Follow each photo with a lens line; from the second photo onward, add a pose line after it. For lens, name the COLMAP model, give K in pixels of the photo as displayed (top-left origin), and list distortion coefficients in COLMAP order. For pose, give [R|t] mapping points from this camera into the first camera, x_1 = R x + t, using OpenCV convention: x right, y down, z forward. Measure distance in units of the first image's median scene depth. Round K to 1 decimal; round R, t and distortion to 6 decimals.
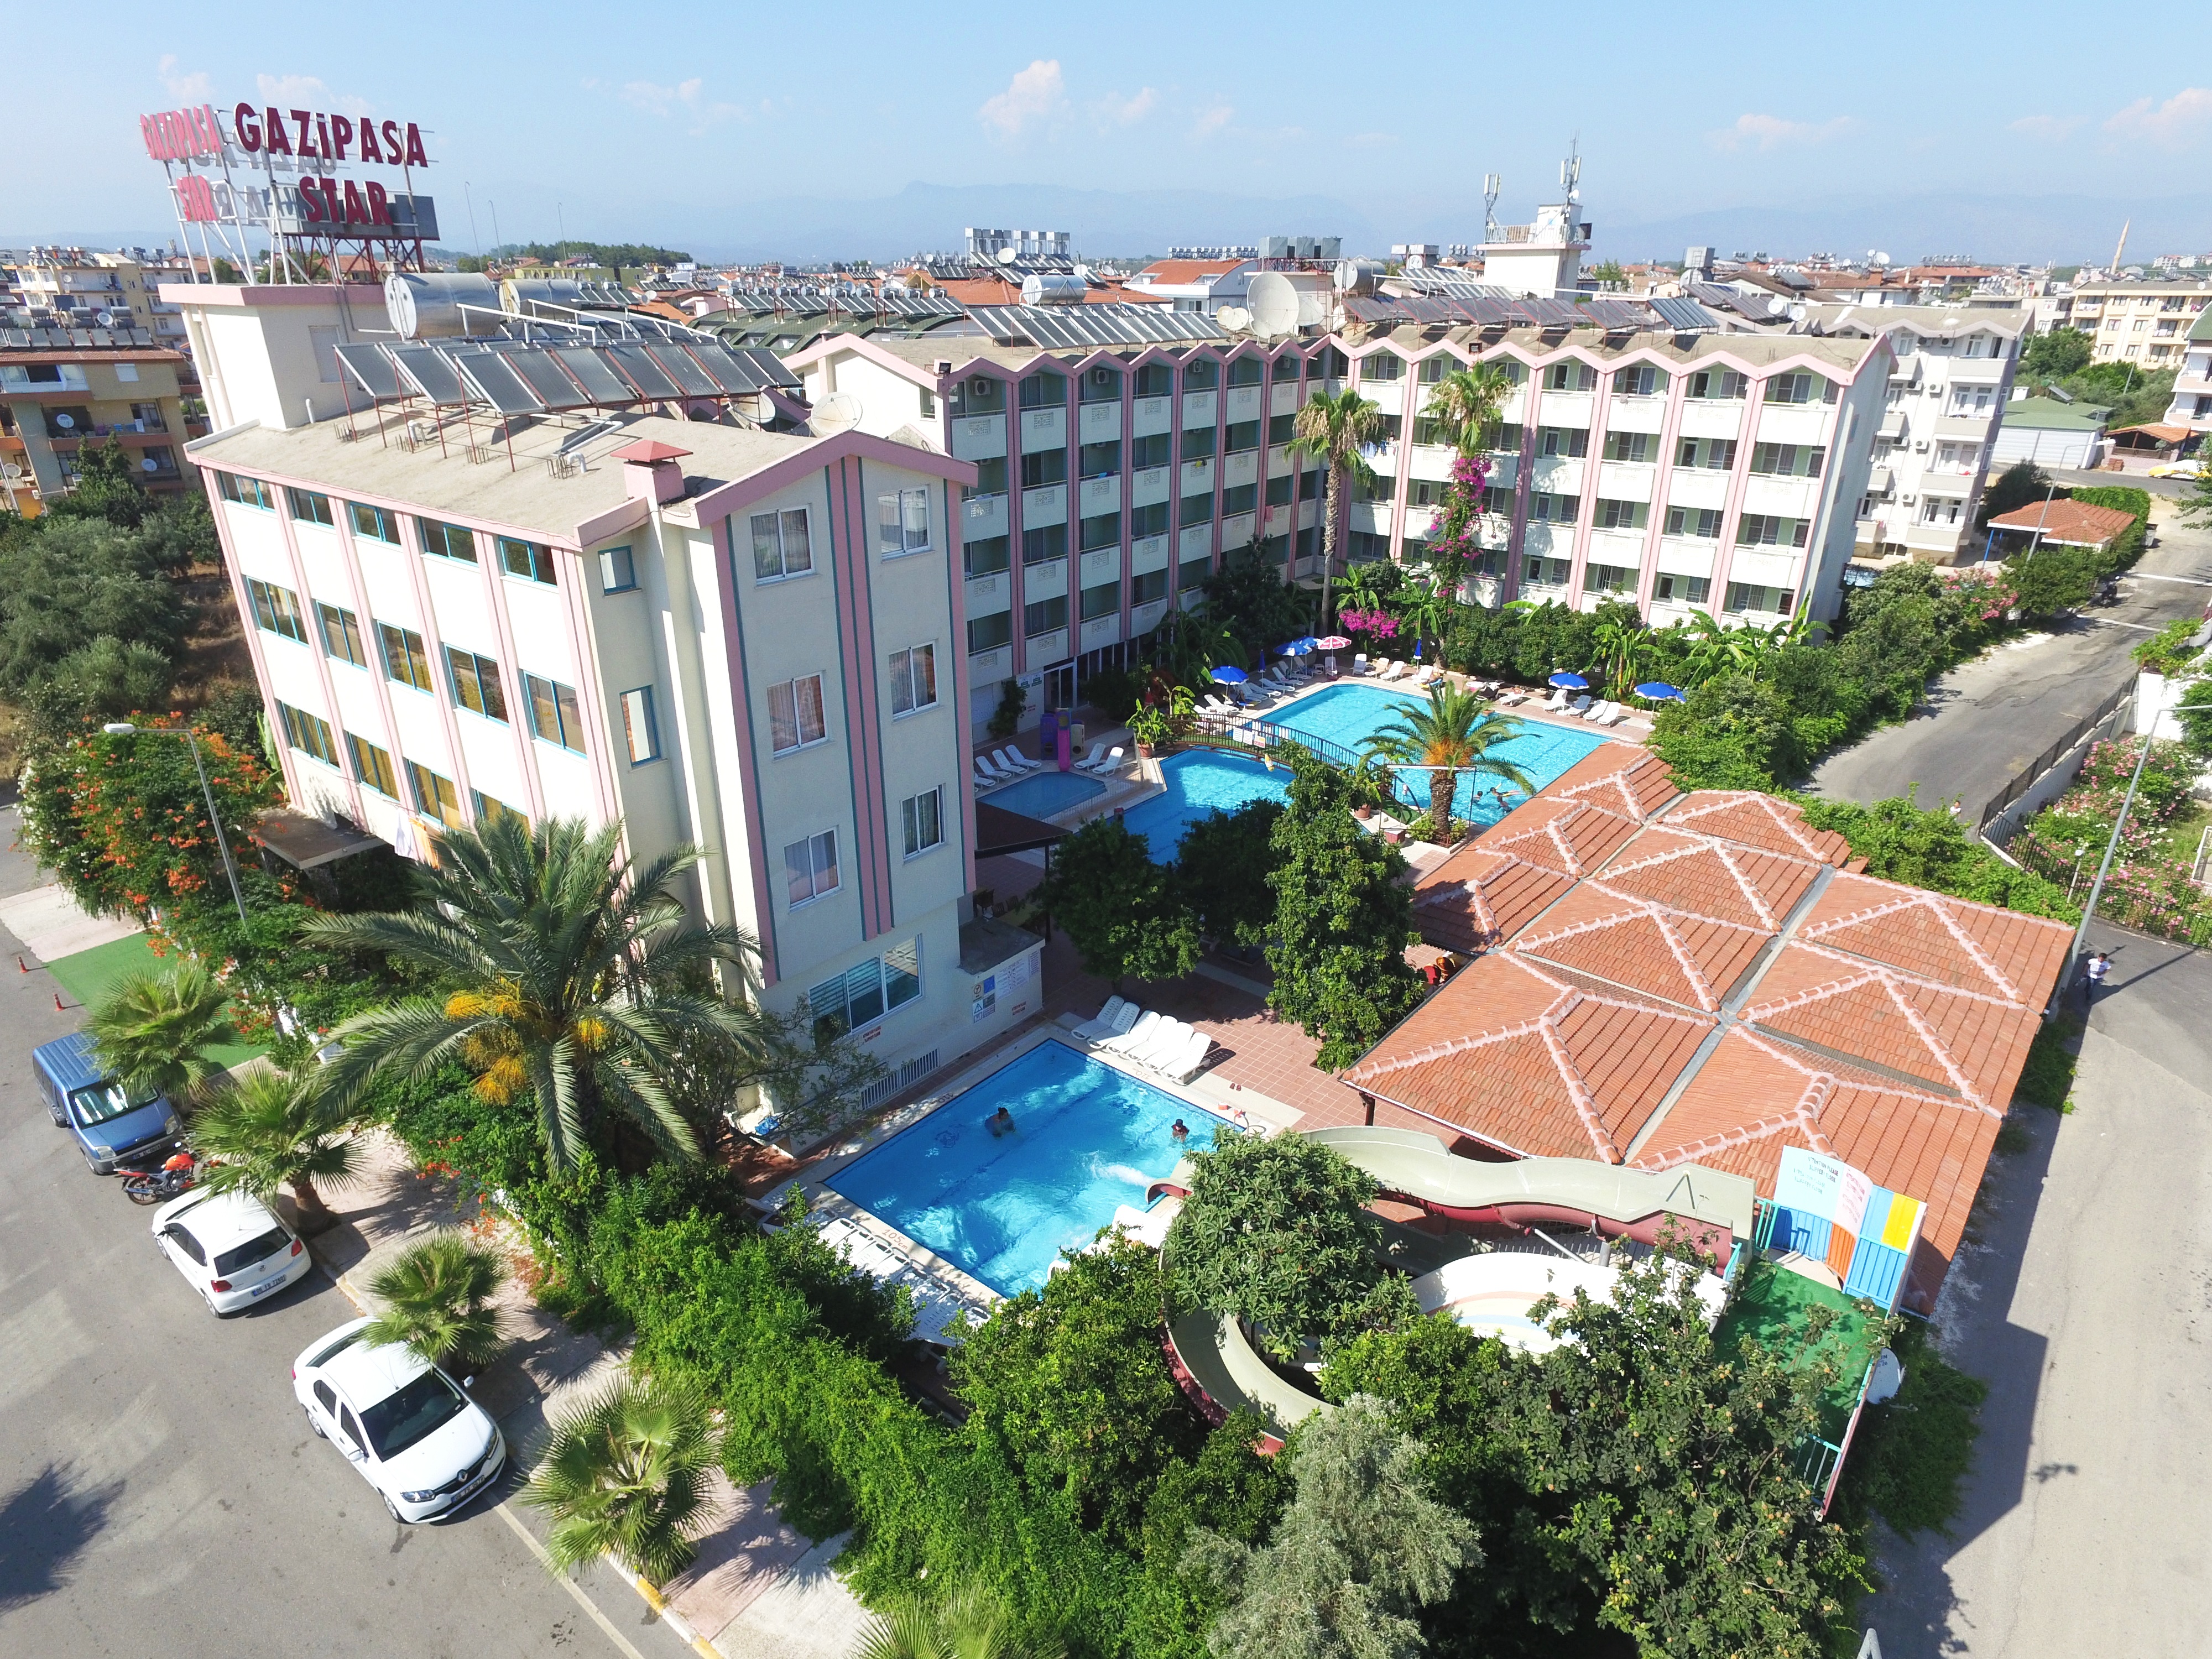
lens RADIAL K [[1293.9, 0, 1115.8], [0, 1293.9, 831.0], [0, 0, 1]] dist [-0.010666, 0.014622]
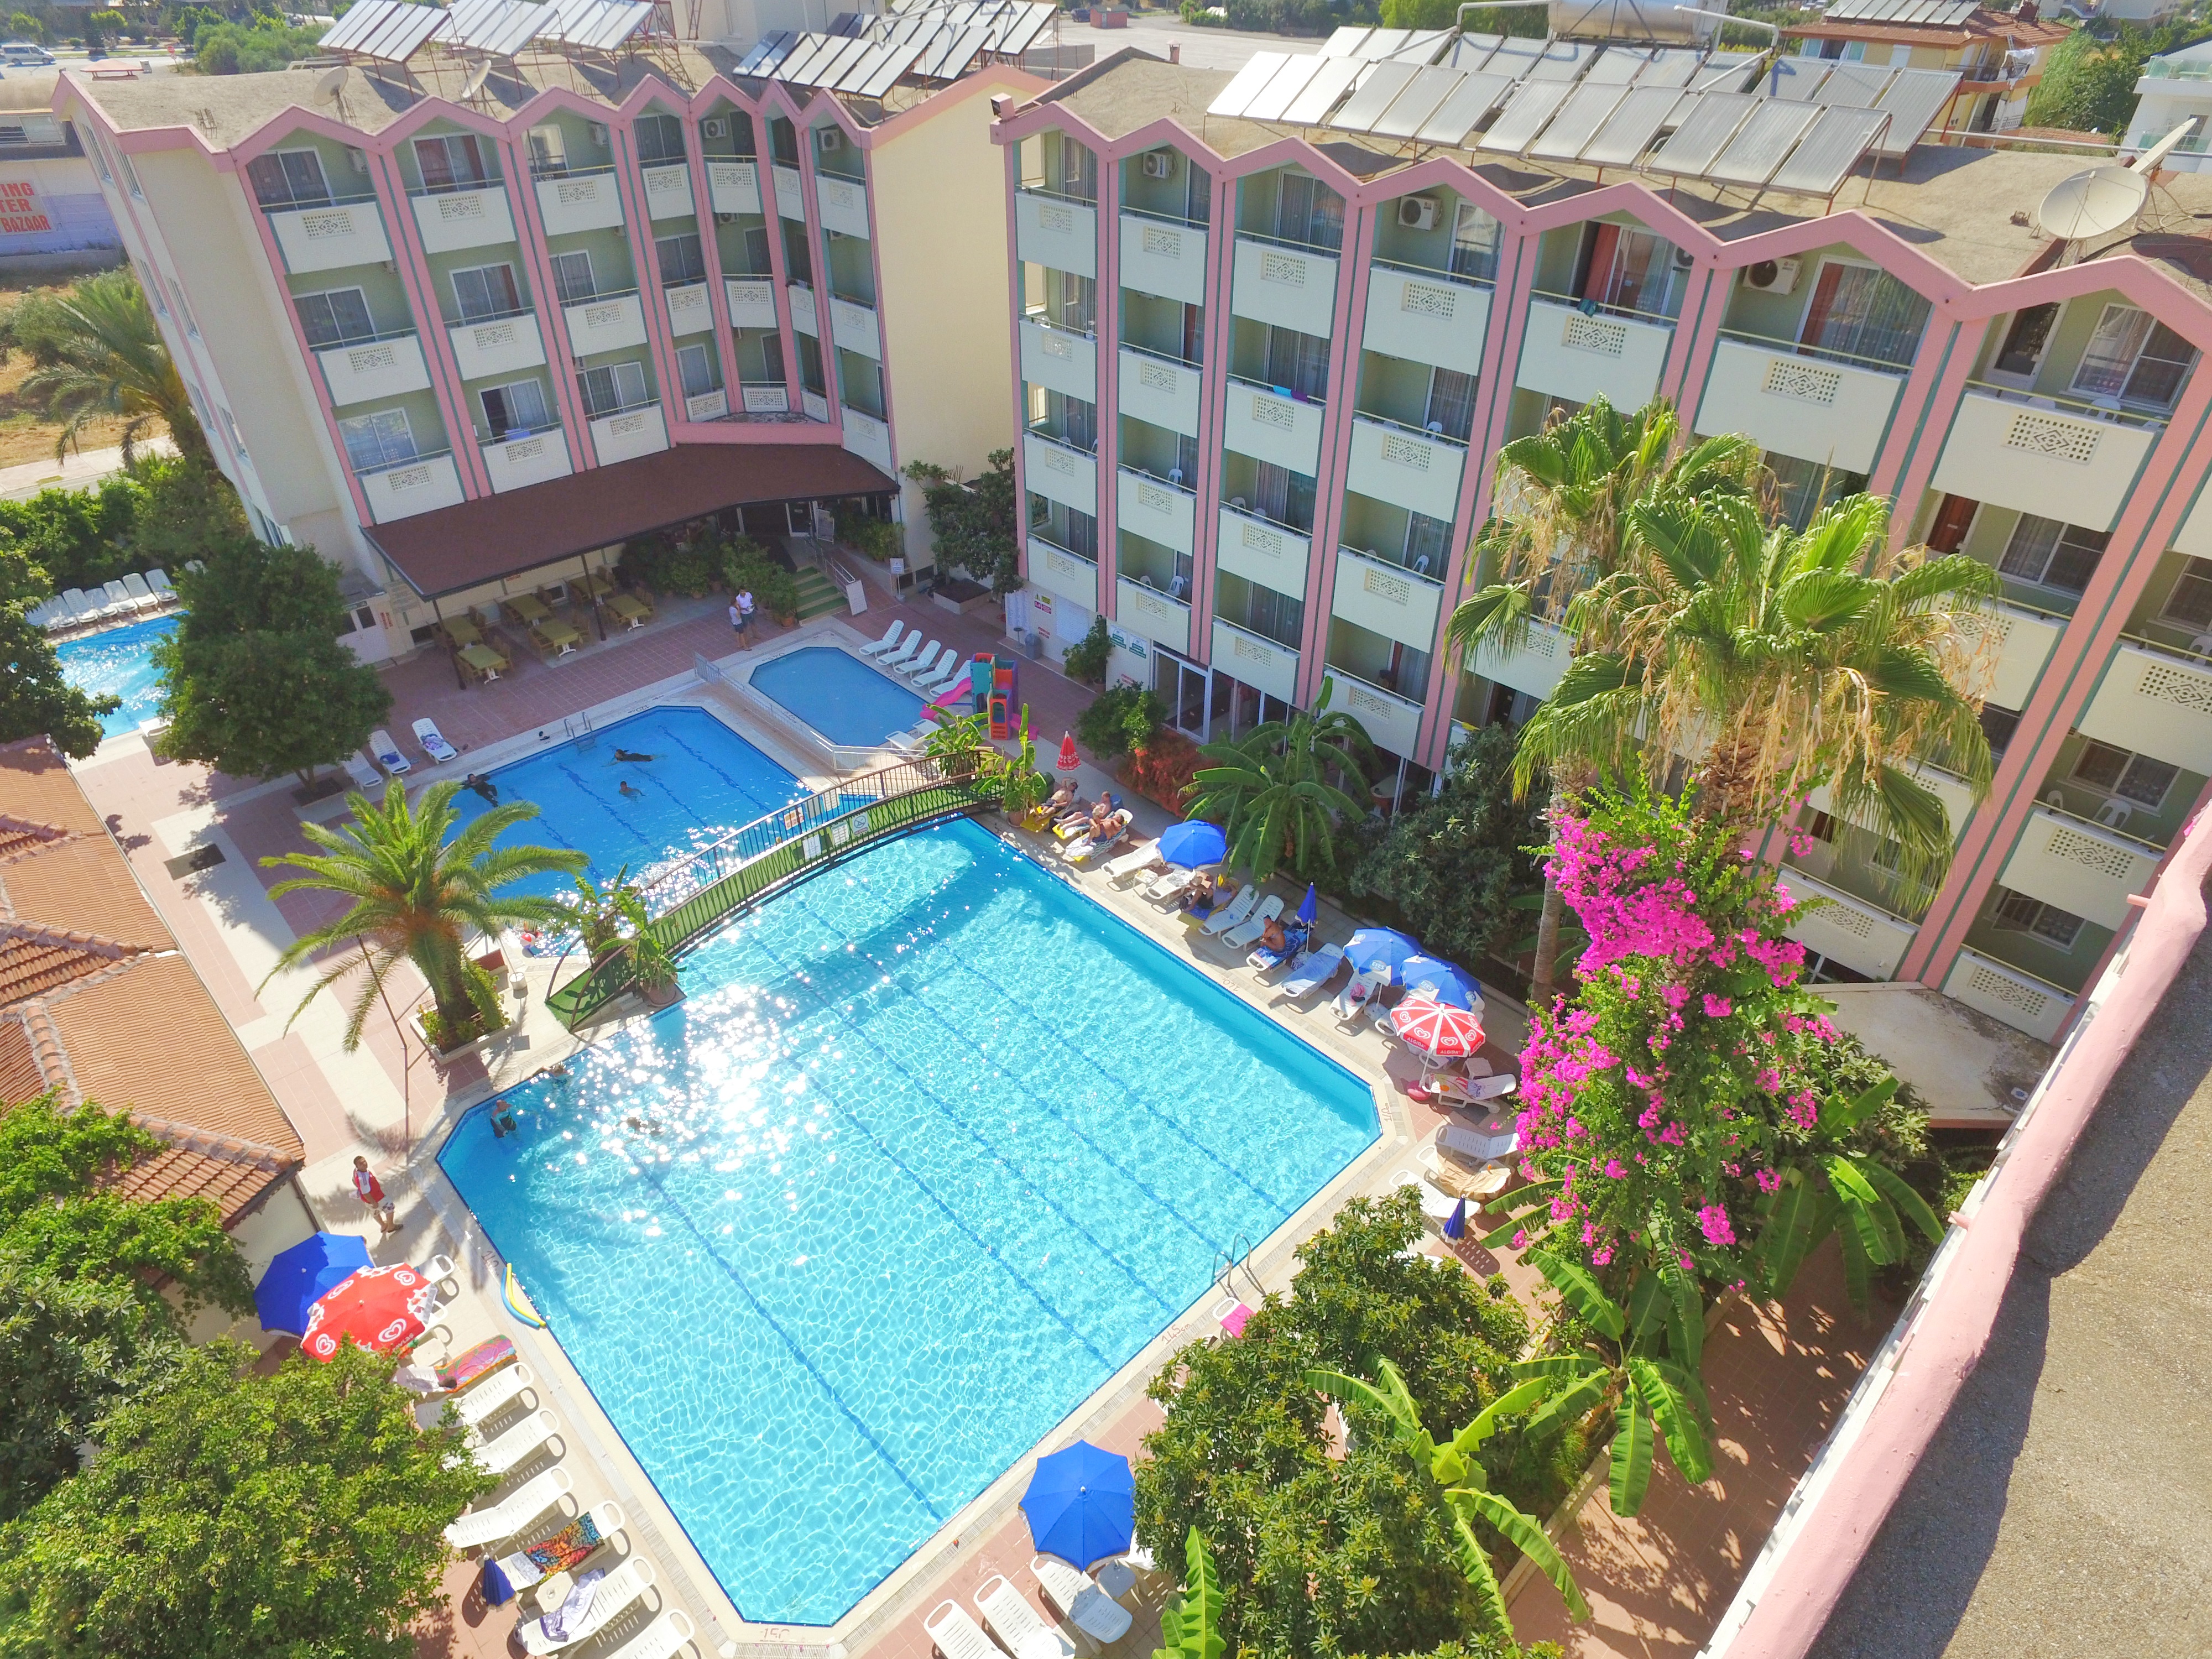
lens RADIAL K [[1293.9, 0, 1115.8], [0, 1293.9, 831.0], [0, 0, 1]] dist [-0.010666, 0.014622]
pose [[-0.124177, 0.575176, -0.808550, 0.486518], [-0.399837, 0.716768, 0.571292, -0.391395], [0.908136, 0.394230, 0.140971, 0.872257]]
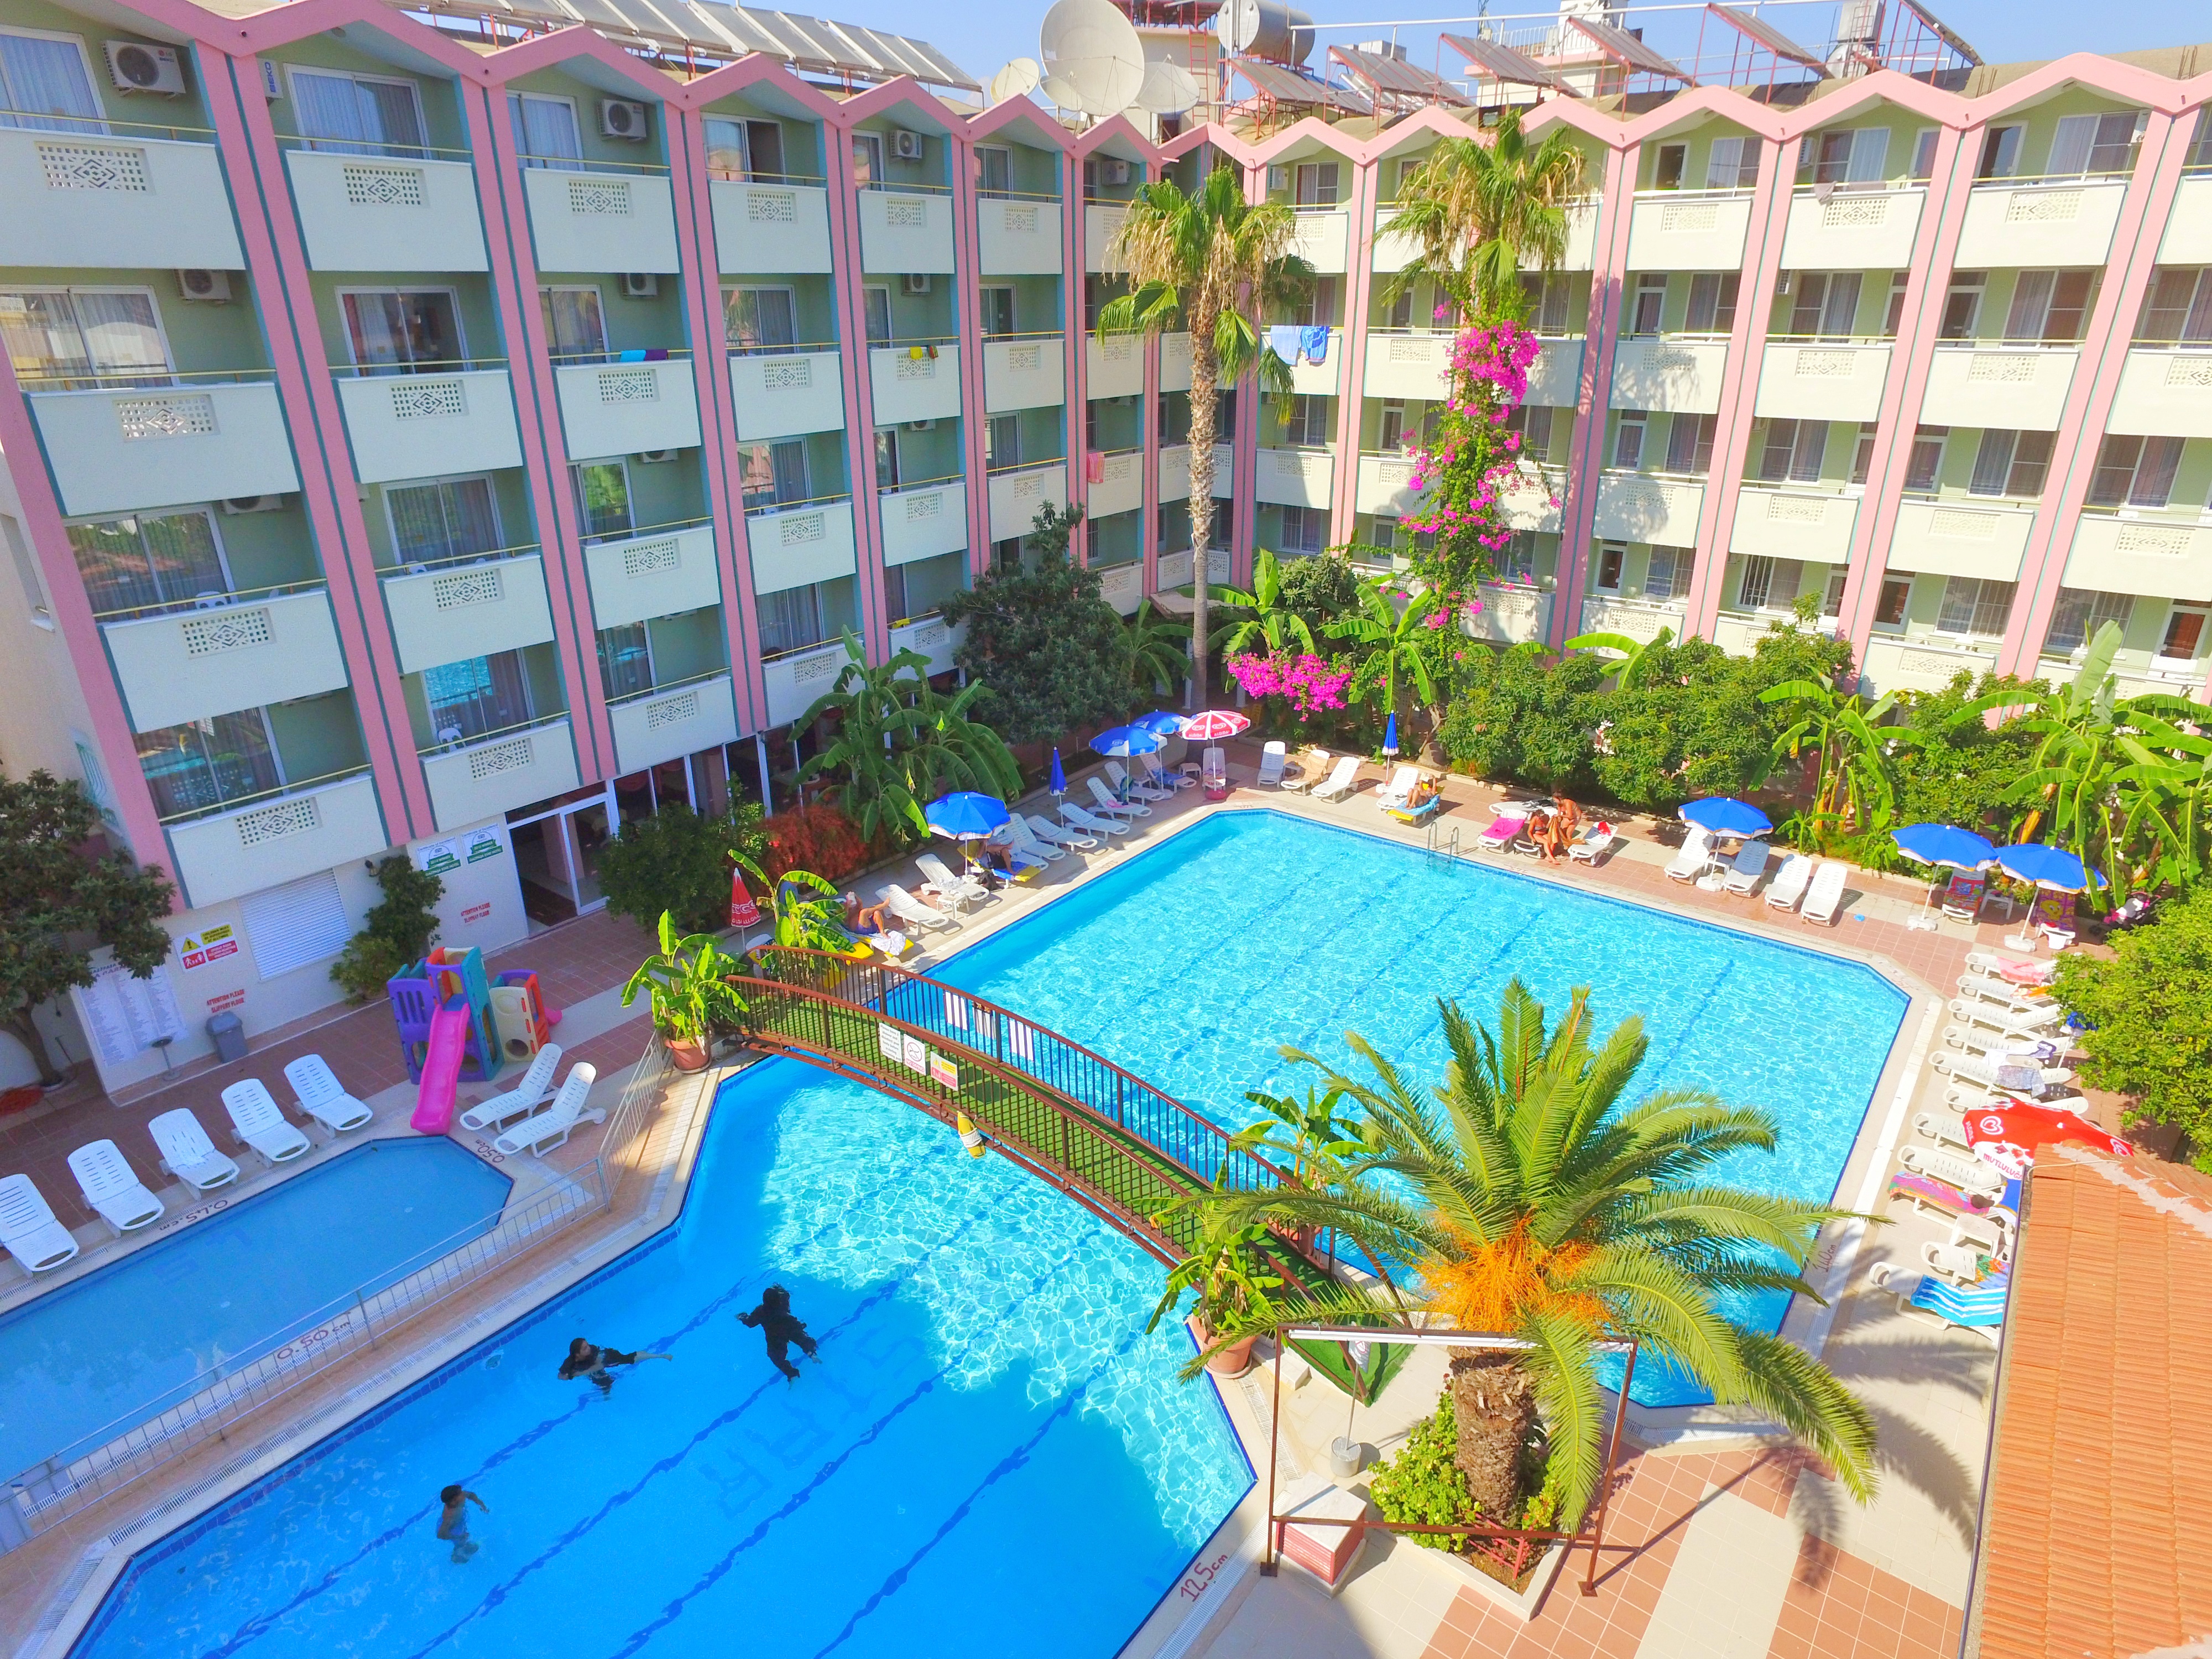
lens RADIAL K [[1293.9, 0, 1115.8], [0, 1293.9, 831.0], [0, 0, 1]] dist [-0.010666, 0.014622]
pose [[0.999569, -0.017933, 0.023256, 0.124651], [0.018073, 0.999820, -0.005802, -0.108358], [-0.023147, 0.006220, 0.999713, 0.539876]]
